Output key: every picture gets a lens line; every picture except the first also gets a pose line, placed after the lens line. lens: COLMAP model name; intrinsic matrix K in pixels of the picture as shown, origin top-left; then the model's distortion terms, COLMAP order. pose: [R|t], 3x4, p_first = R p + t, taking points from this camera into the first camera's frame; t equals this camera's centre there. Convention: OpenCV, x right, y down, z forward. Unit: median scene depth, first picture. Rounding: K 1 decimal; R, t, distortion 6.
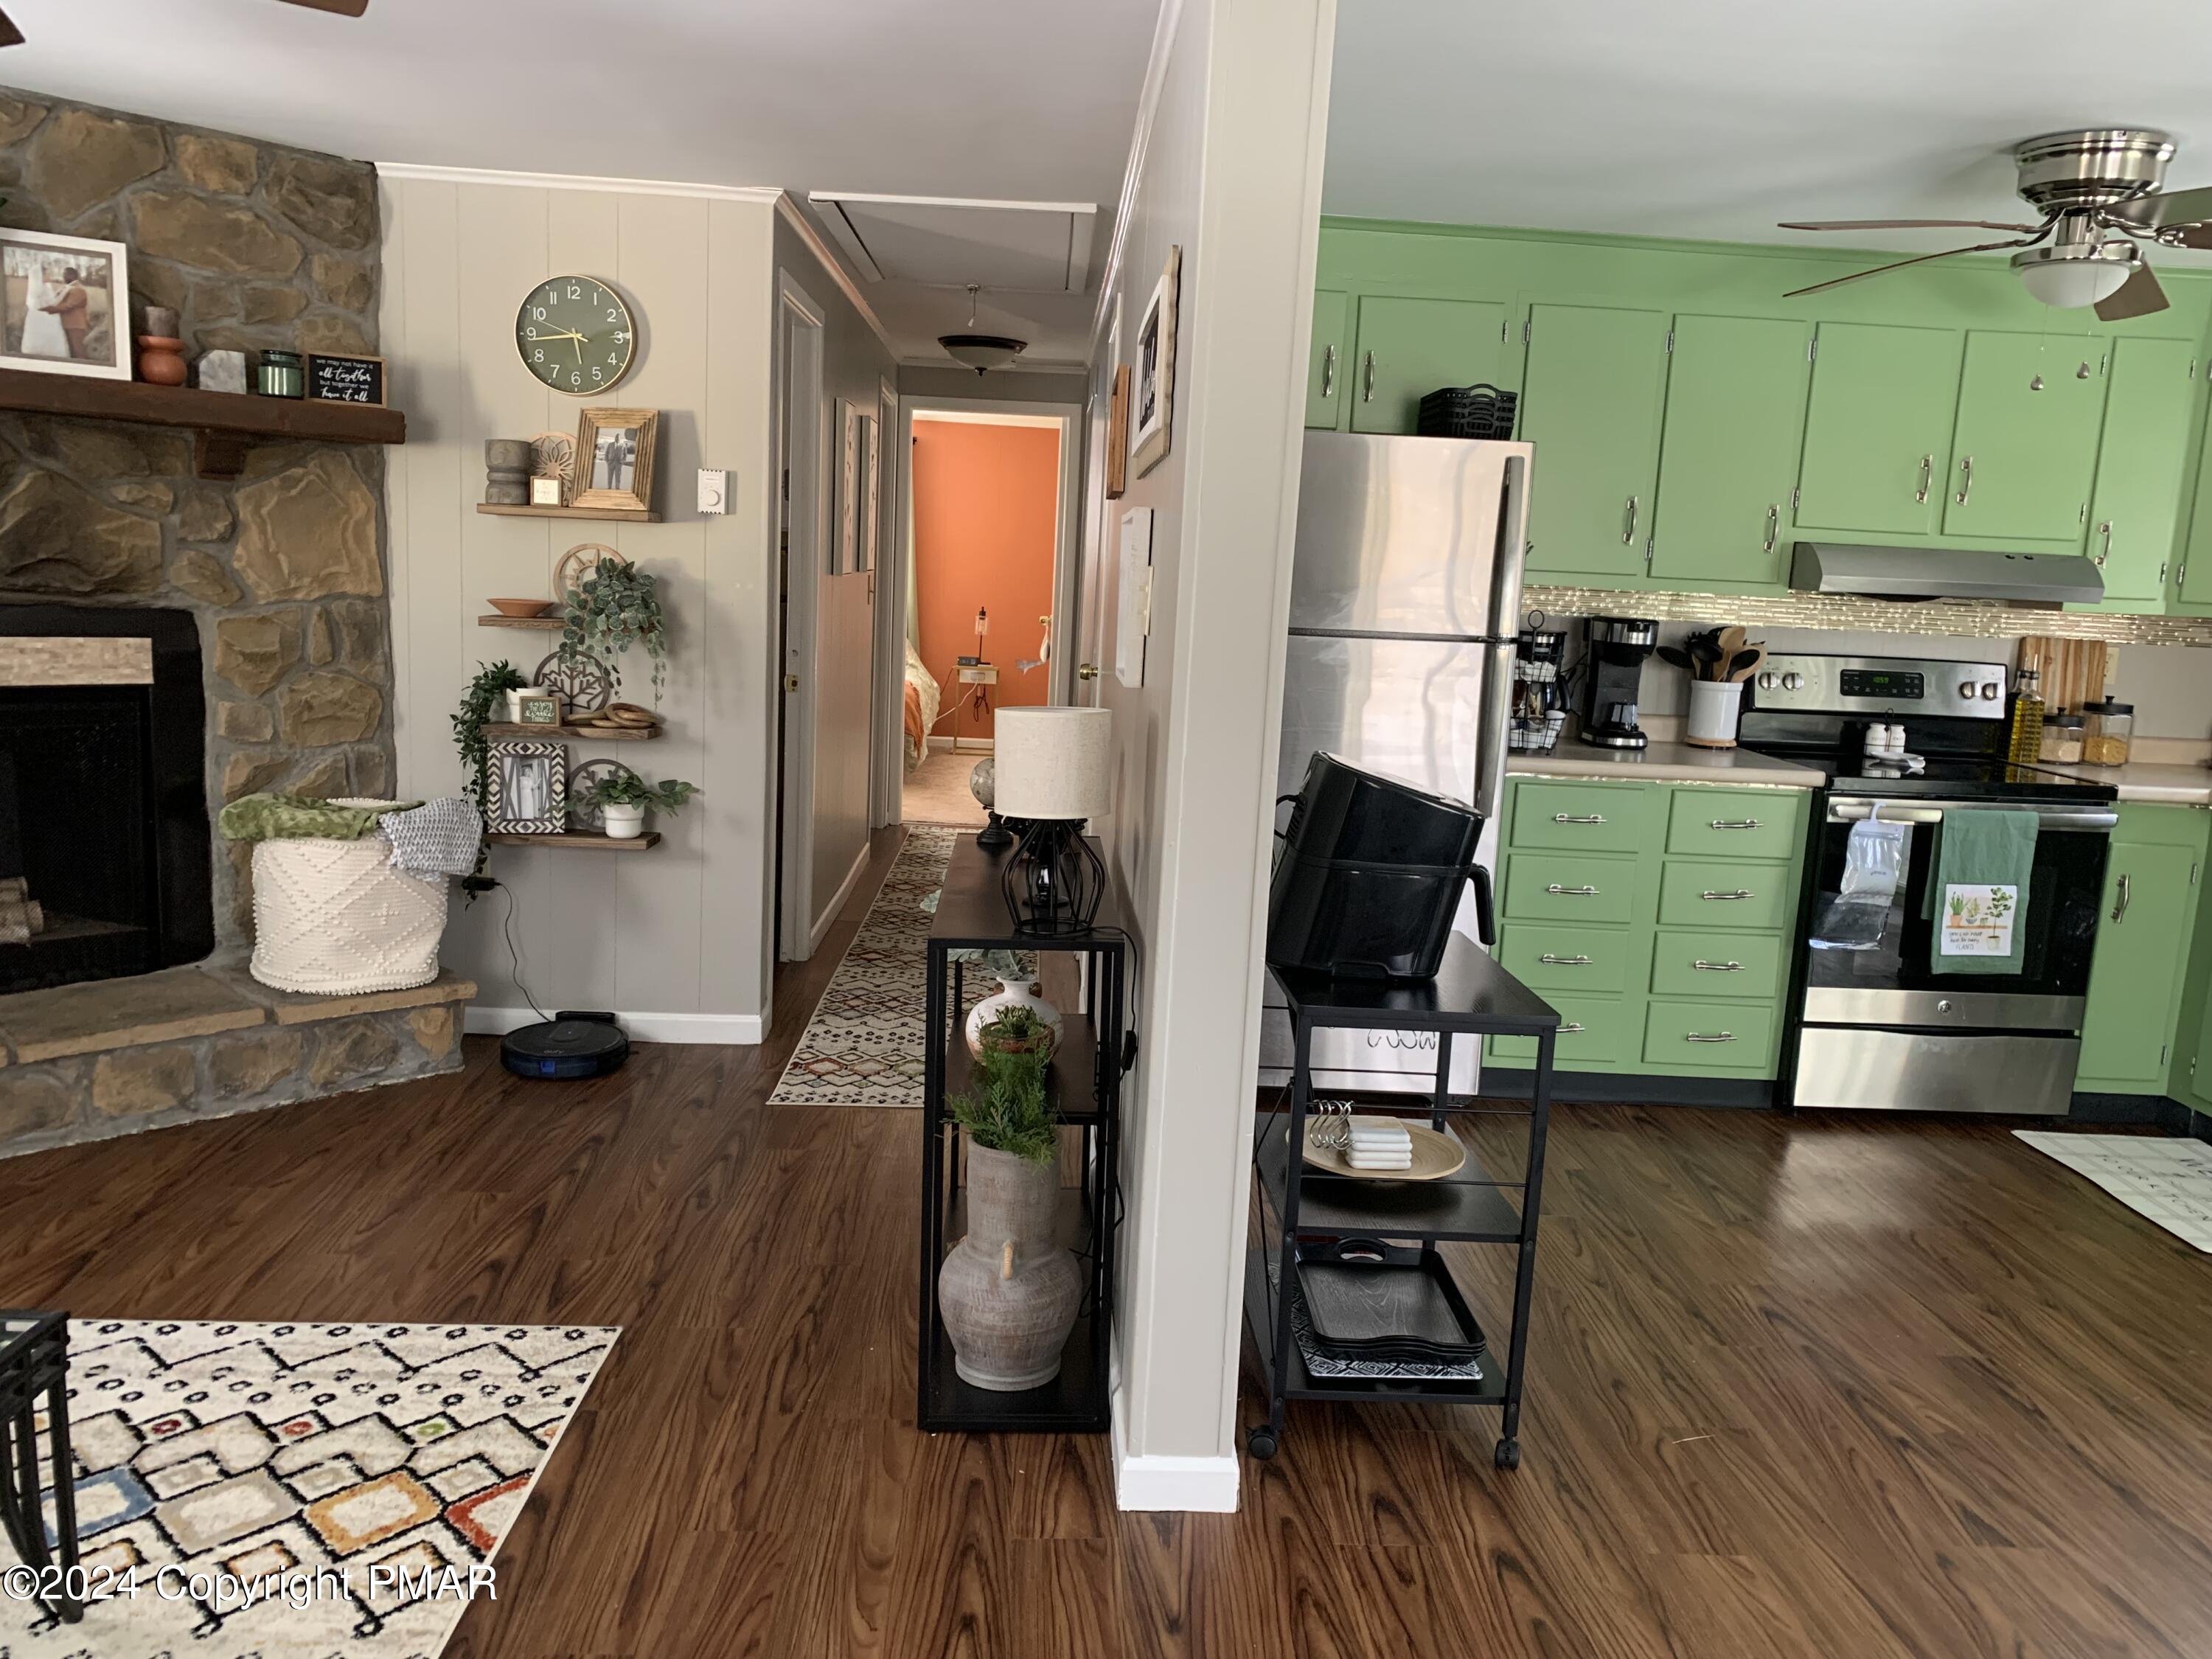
lens RADIAL K [[1681.3, 0, 1121.6], [0, 1681.3, 832.0], [0, 0, 1]] dist [0.045868, -0.051991]
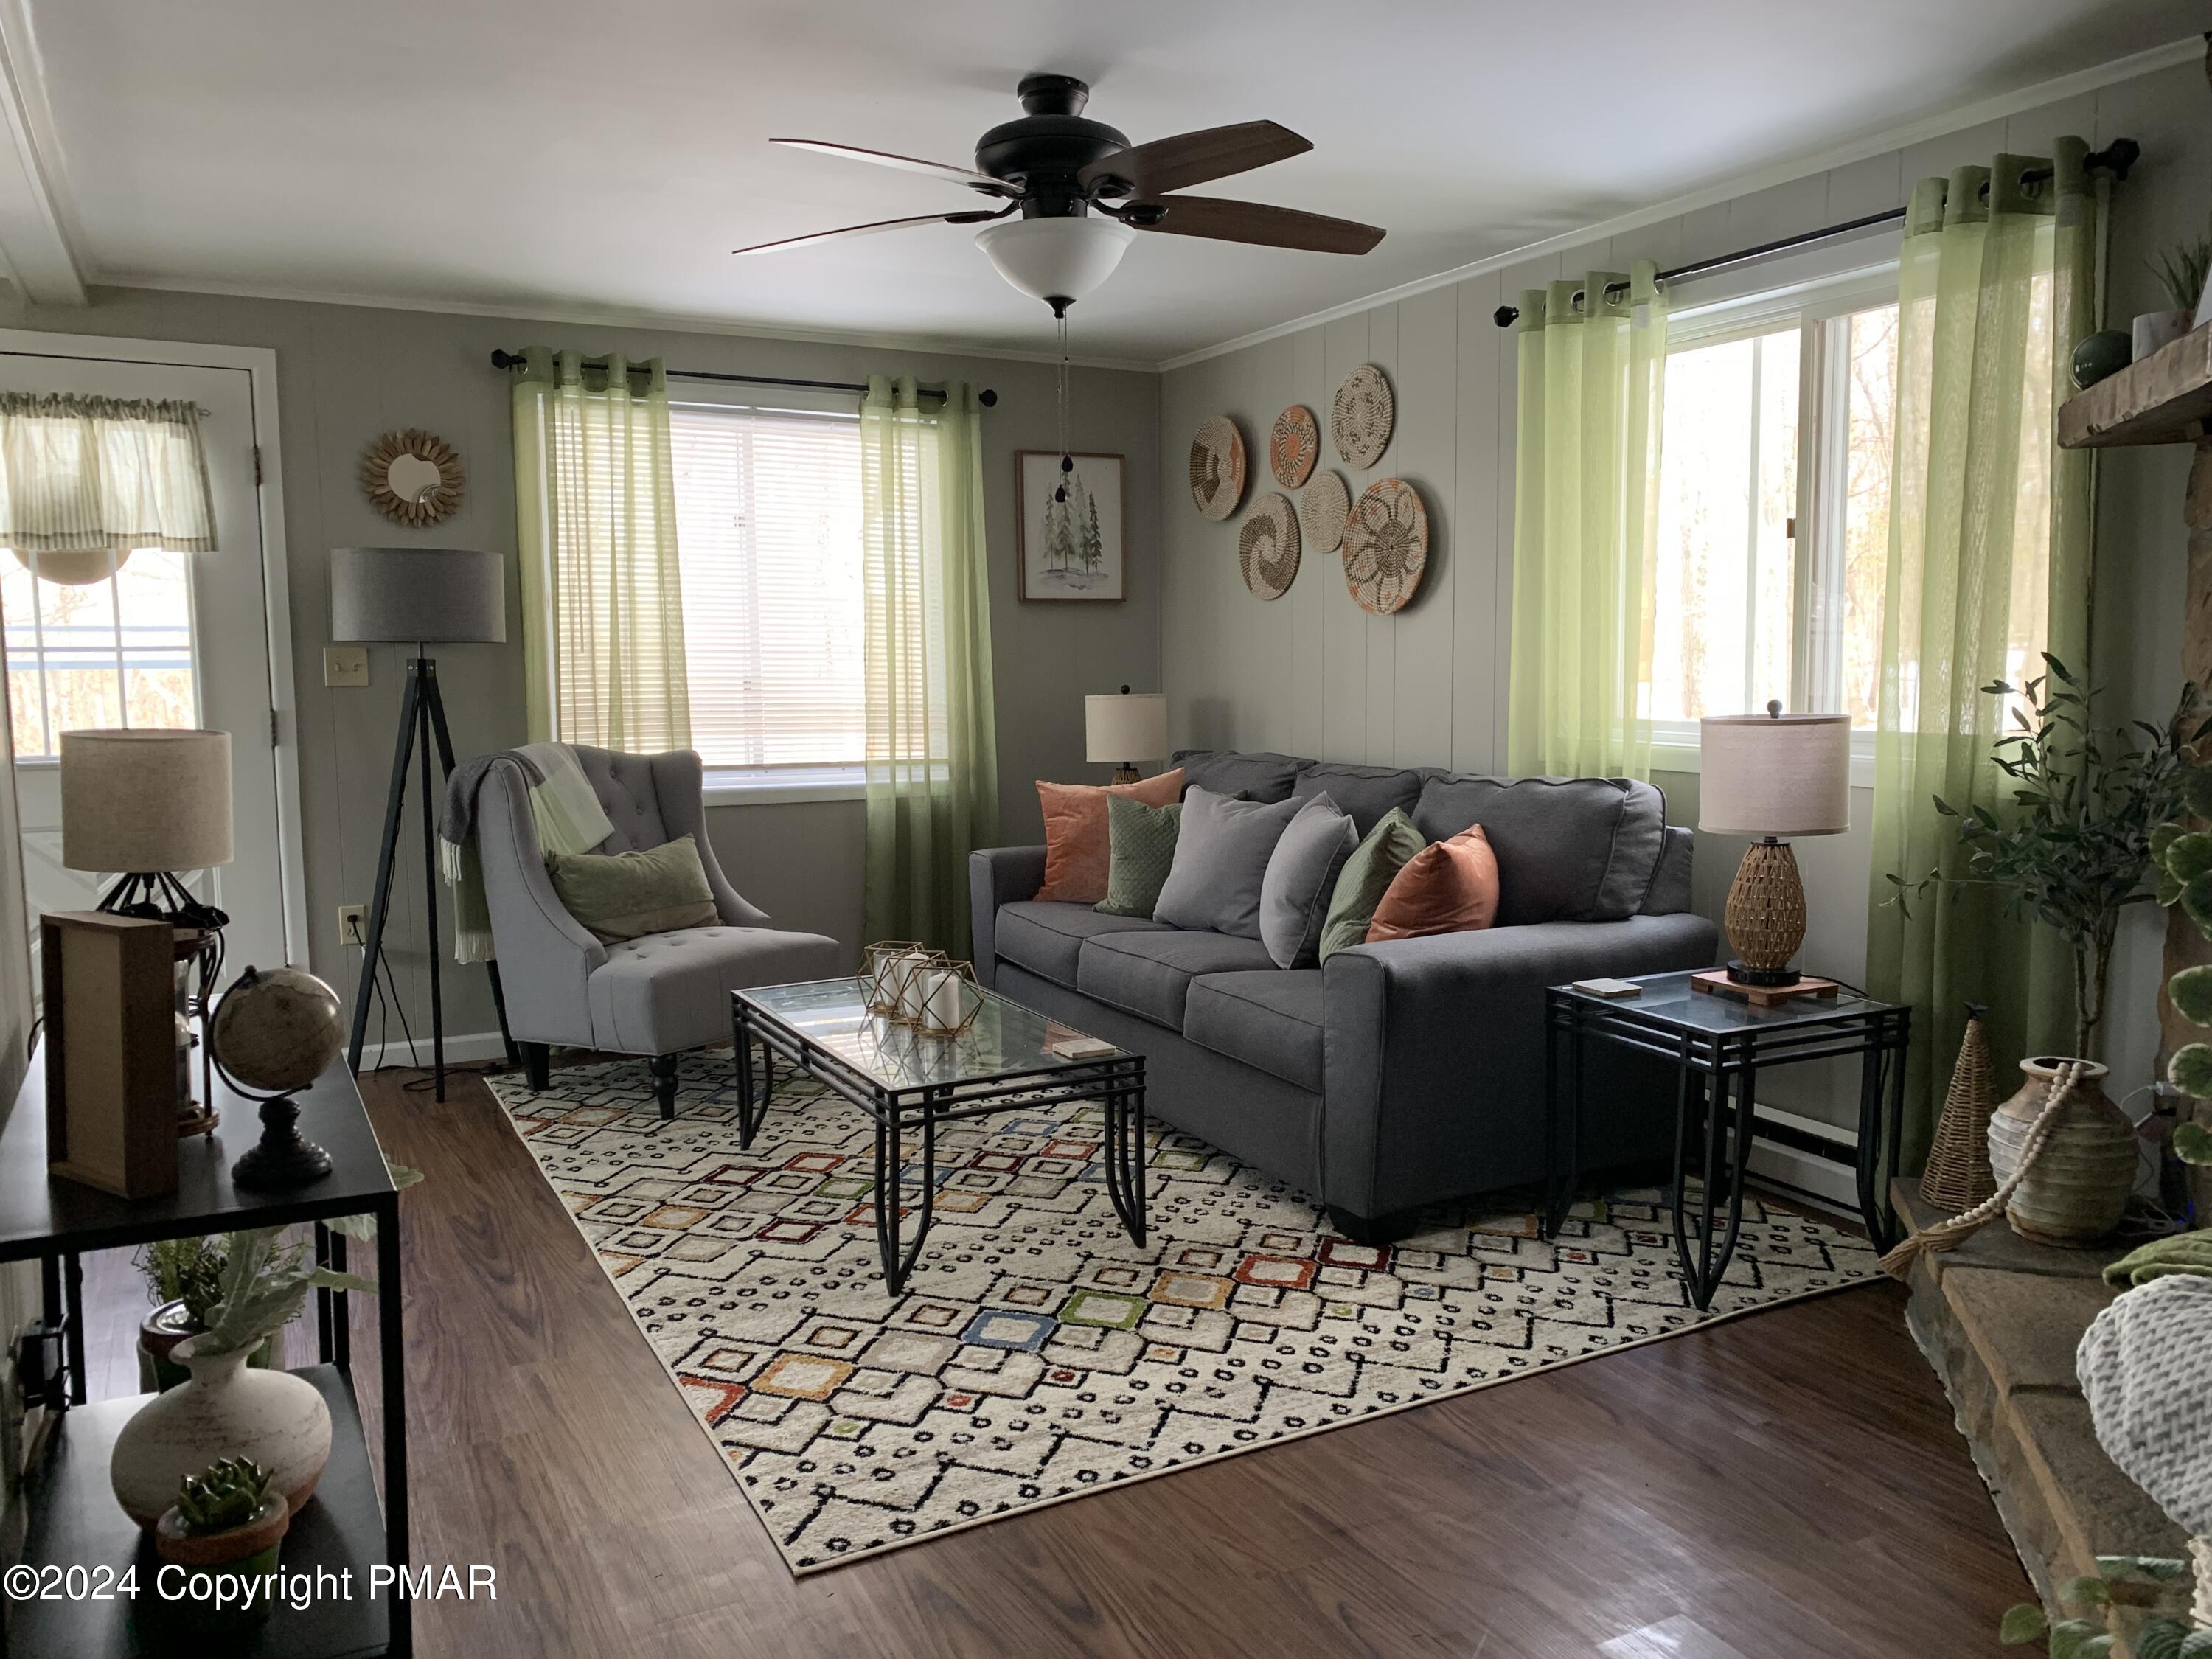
lens RADIAL K [[1685.0, 0, 1123.3], [0, 1685.0, 810.8], [0, 0, 1]] dist [0.054965, -0.063843]
pose [[-0.898996, -0.004340, -0.437935, -0.060327], [-0.107686, 0.971443, 0.211431, -0.153657], [0.424511, 0.237235, -0.873790, 1.133555]]
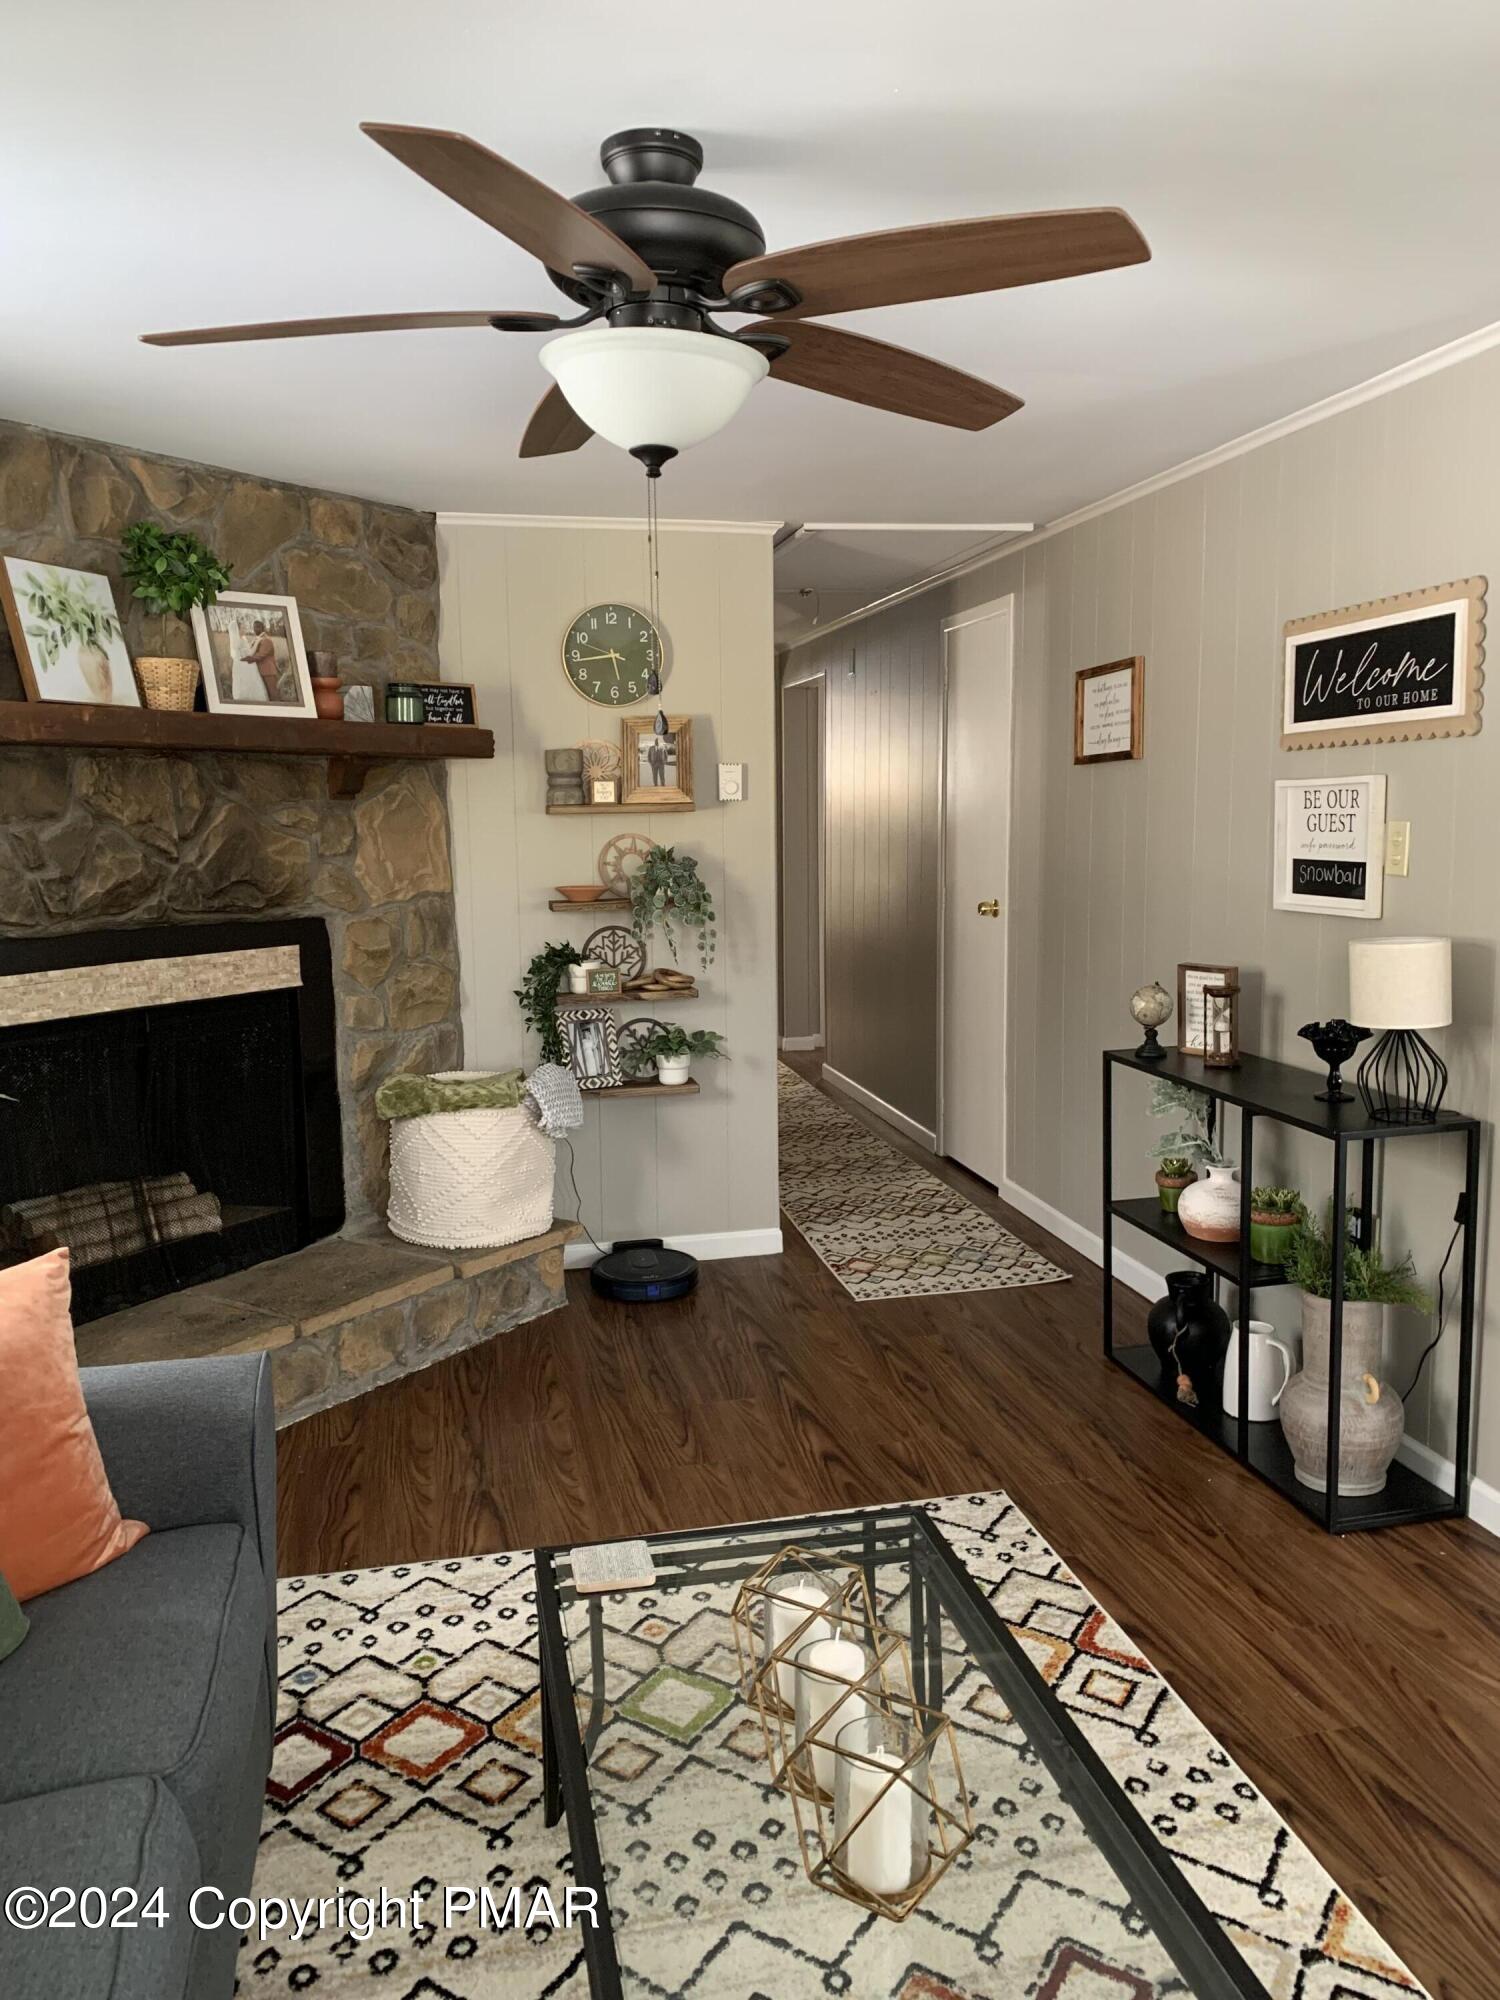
lens RADIAL K [[1523.5, 0, 755.6], [0, 1523.5, 985.6], [0, 0, 1]] dist [0.054965, -0.063843]
pose [[0.983849, -0.084253, 0.157930, -0.413980], [0.089925, 0.995523, -0.029110, -0.029797], [-0.154770, 0.042842, 0.987021, -0.033329]]
